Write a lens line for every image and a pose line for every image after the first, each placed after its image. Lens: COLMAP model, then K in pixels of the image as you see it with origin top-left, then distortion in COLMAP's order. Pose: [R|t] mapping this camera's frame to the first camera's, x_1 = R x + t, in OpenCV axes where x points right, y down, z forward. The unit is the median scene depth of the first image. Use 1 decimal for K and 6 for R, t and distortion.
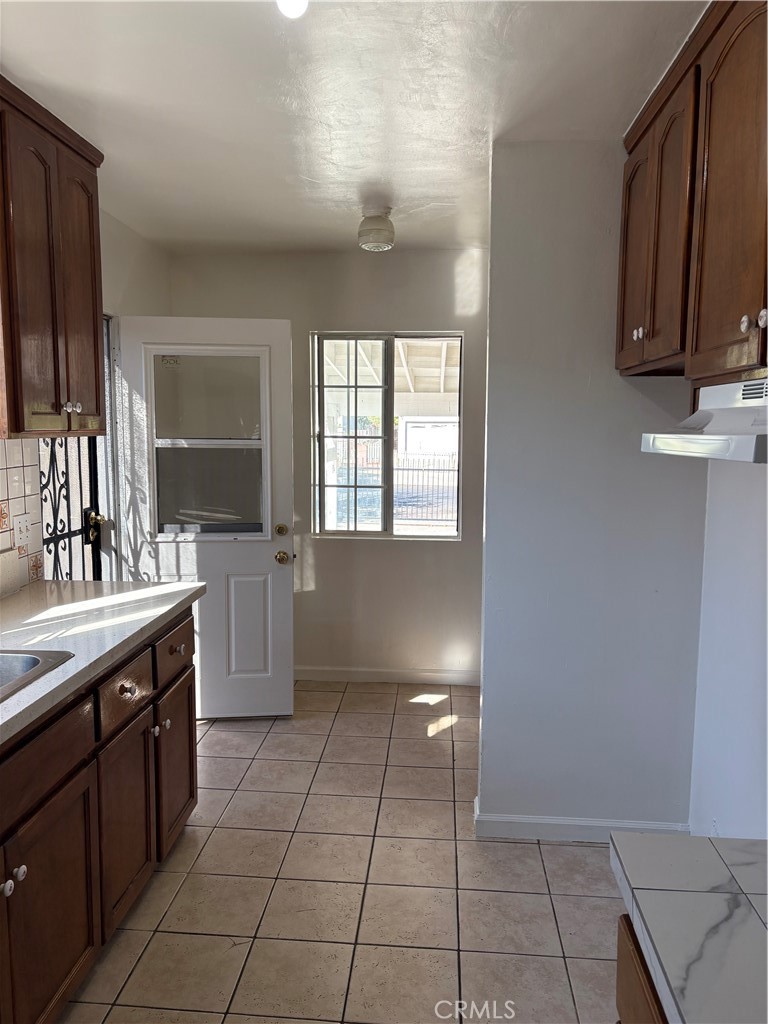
lens RADIAL K [[776.8, 0, 381.5], [0, 776.8, 516.0], [0, 0, 1]] dist [0.052182, -0.059523]
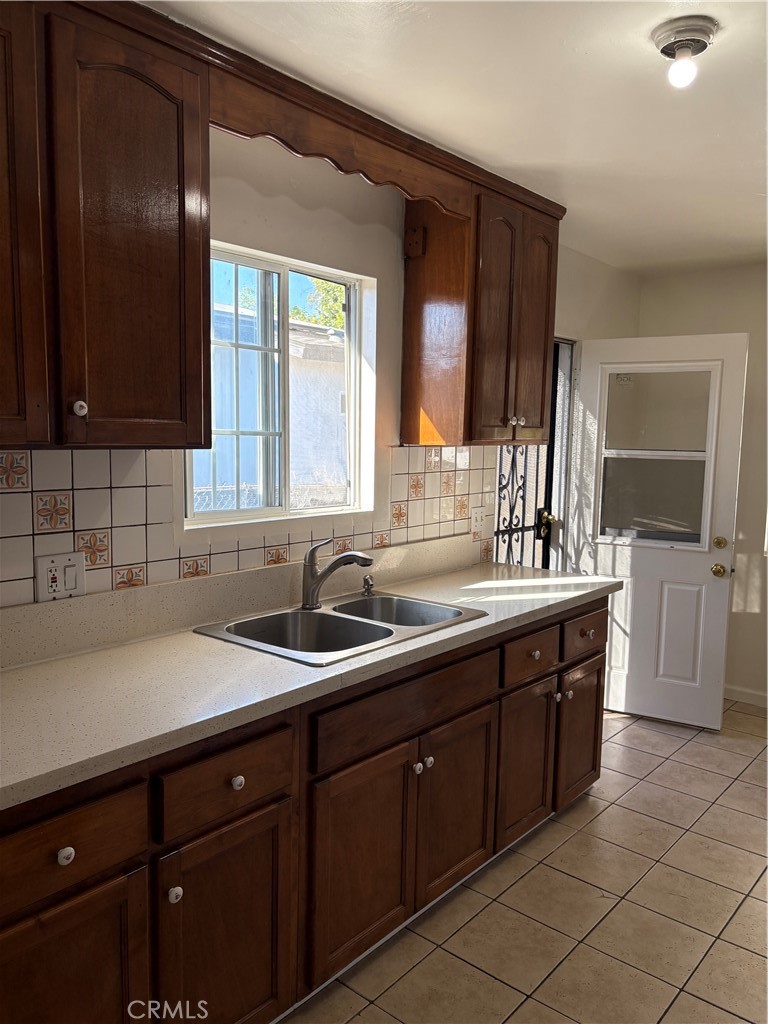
lens RADIAL K [[776.8, 0, 382.4], [0, 776.8, 510.7], [0, 0, 1]] dist [0.052182, -0.059523]
pose [[0.809697, 0.065469, -0.583184, 0.109655], [-0.081320, 0.996687, -0.001017, 0.013808], [0.581186, 0.048248, 0.812339, -0.076652]]
